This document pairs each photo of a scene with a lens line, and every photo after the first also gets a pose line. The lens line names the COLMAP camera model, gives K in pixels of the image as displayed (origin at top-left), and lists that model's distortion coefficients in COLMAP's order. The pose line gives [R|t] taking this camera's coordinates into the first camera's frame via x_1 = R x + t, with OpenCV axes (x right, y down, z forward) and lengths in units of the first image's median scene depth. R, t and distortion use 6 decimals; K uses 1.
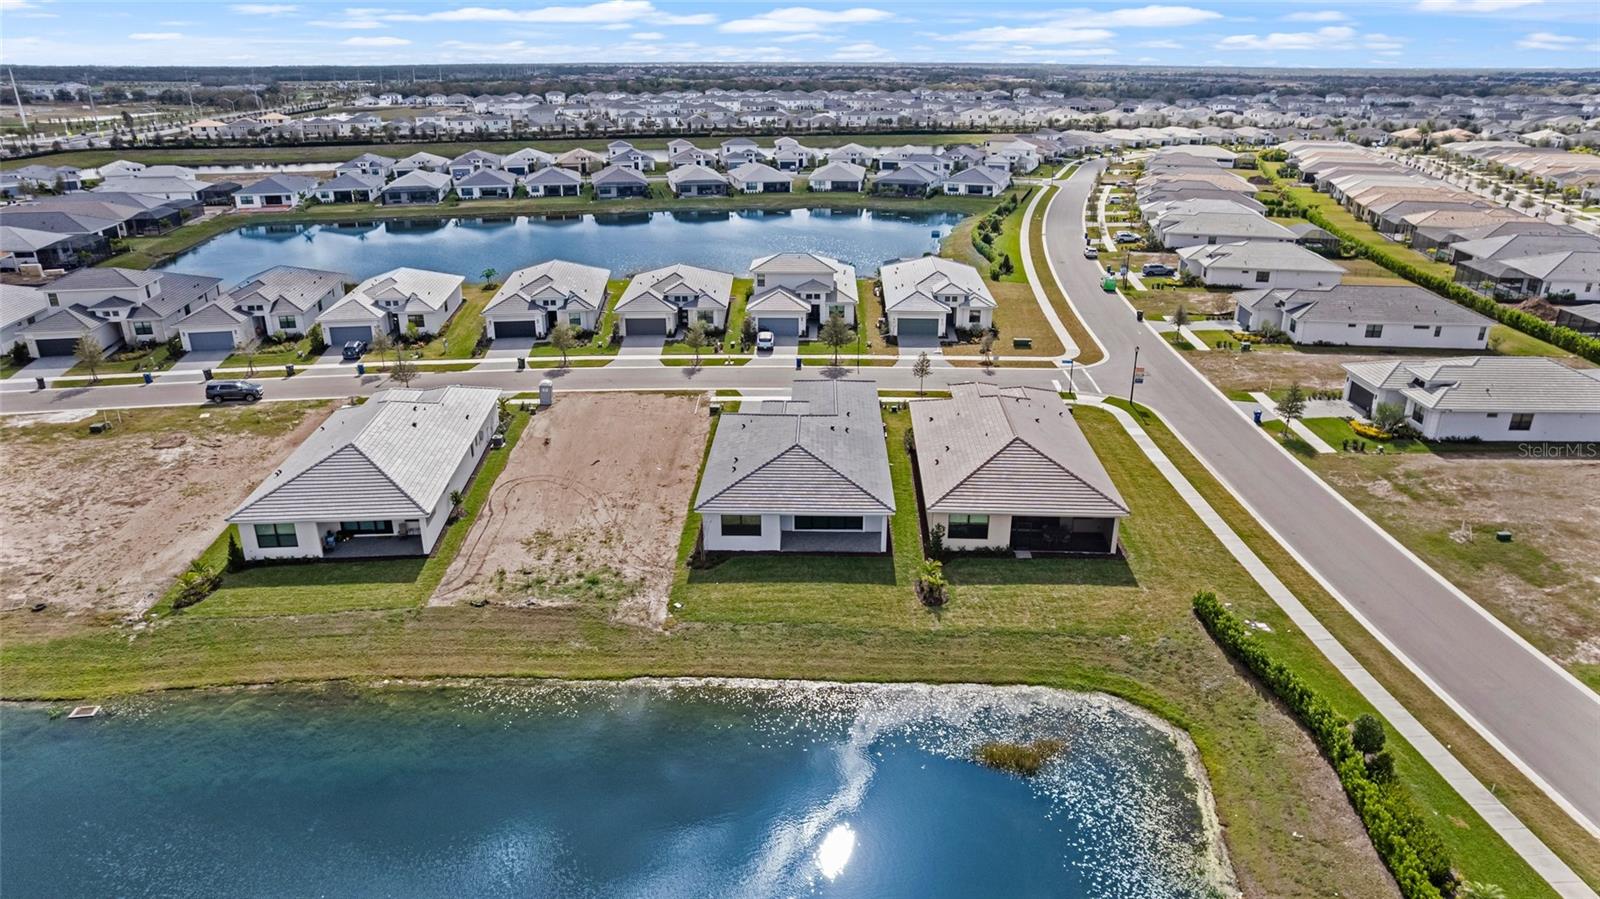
lens RADIAL K [[1045.3, 0, 800.0], [0, 1045.3, 449.5], [0, 0, 1]] dist [-0.080466, 0.079563]
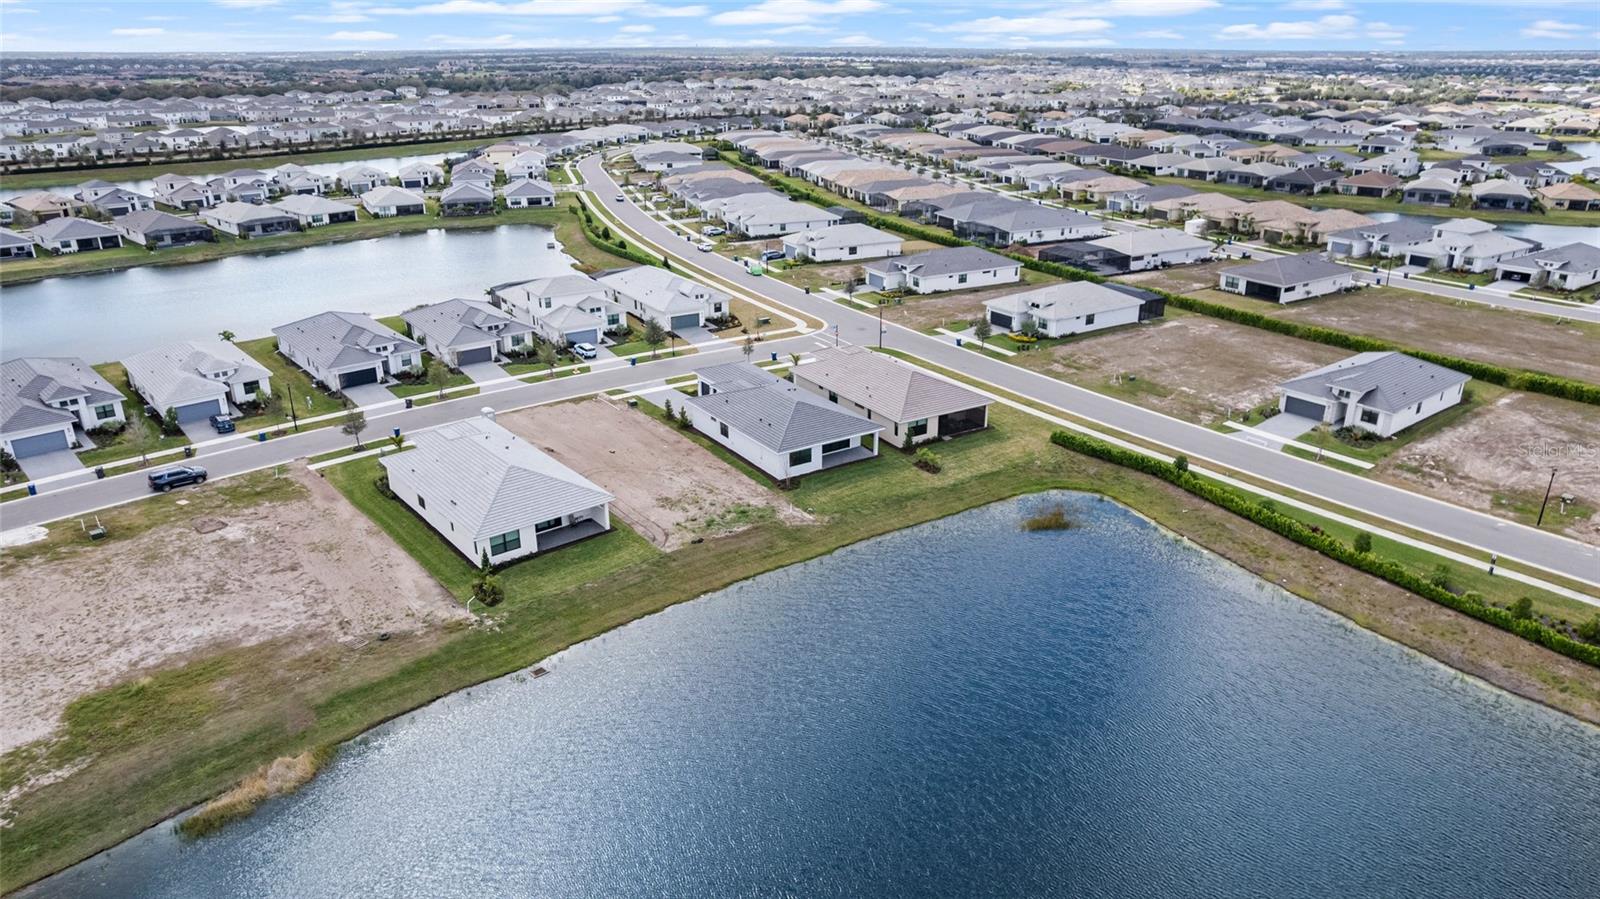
lens RADIAL K [[1060.3, 0, 800.0], [0, 1060.3, 449.5], [0, 0, 1]] dist [-0.075532, 0.076483]
pose [[0.824655, -0.208124, 0.525955, -0.483979], [0.203023, 0.976796, 0.068201, -0.023987], [-0.527945, 0.050538, 0.847773, -0.165501]]
